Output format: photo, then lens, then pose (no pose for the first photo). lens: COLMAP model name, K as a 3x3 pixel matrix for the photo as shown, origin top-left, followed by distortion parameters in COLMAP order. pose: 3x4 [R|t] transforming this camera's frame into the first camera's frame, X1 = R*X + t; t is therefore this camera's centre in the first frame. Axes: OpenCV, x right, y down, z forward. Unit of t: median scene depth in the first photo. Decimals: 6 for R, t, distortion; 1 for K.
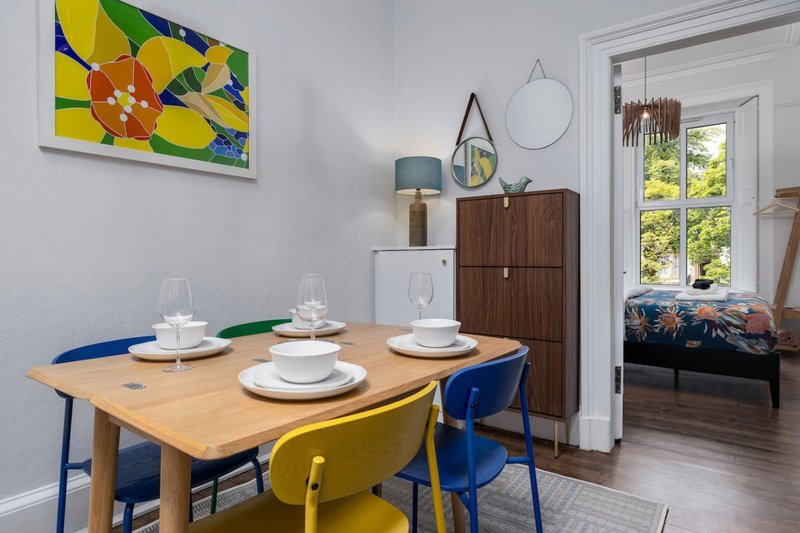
lens RADIAL K [[476.6, 0, 388.8], [0, 476.6, 262.4], [0, 0, 1]] dist [0.001824, -0.008051]
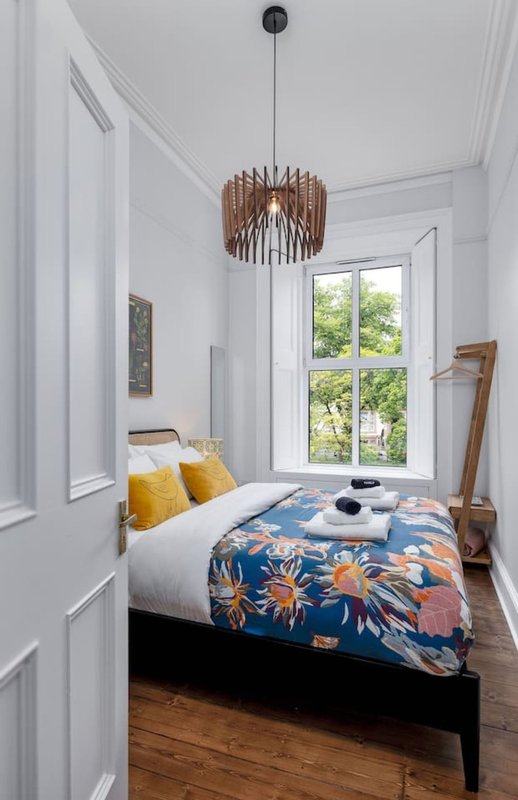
lens RADIAL K [[445.9, 0, 257.5], [0, 445.9, 404.7], [0, 0, 1]] dist [-0.004029, -0.001948]
pose [[0.959914, 0.012848, 0.279999, 0.440001], [-0.006339, 0.999688, -0.024140, -0.059160], [-0.280222, 0.021397, 0.959697, 0.575097]]
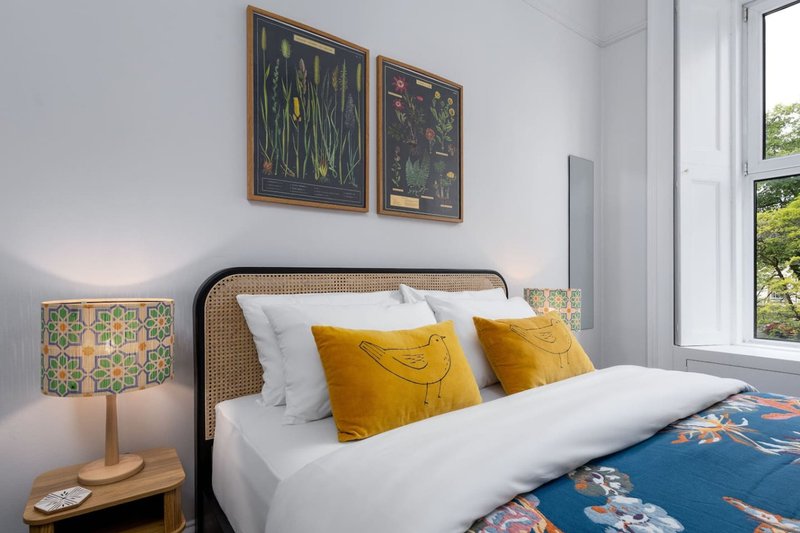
lens RADIAL K [[403.4, 0, 396.6], [0, 403.4, 286.8], [0, 0, 1]] dist [-0.001930, -0.002261]
pose [[0.953278, 0.013137, -0.301809, 0.573123], [-0.010027, 0.999880, 0.011850, -0.012160], [0.301928, -0.008270, 0.953295, 0.941928]]
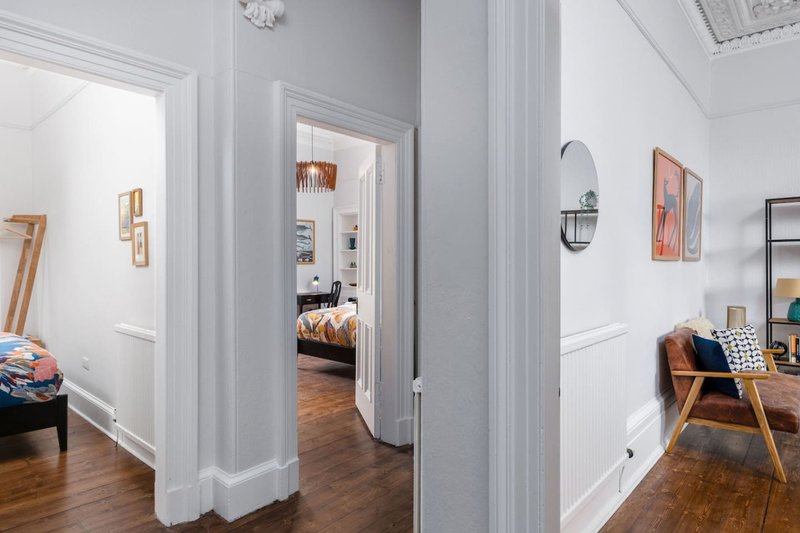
lens RADIAL K [[476.6, 0, 399.7], [0, 476.6, 270.2], [0, 0, 1]] dist [0.001824, -0.008051]
pose [[0.079004, -0.010896, 0.996815, -0.093881], [0.007897, 0.999916, 0.010304, -0.064495], [-0.996843, 0.007058, 0.079083, 0.211468]]
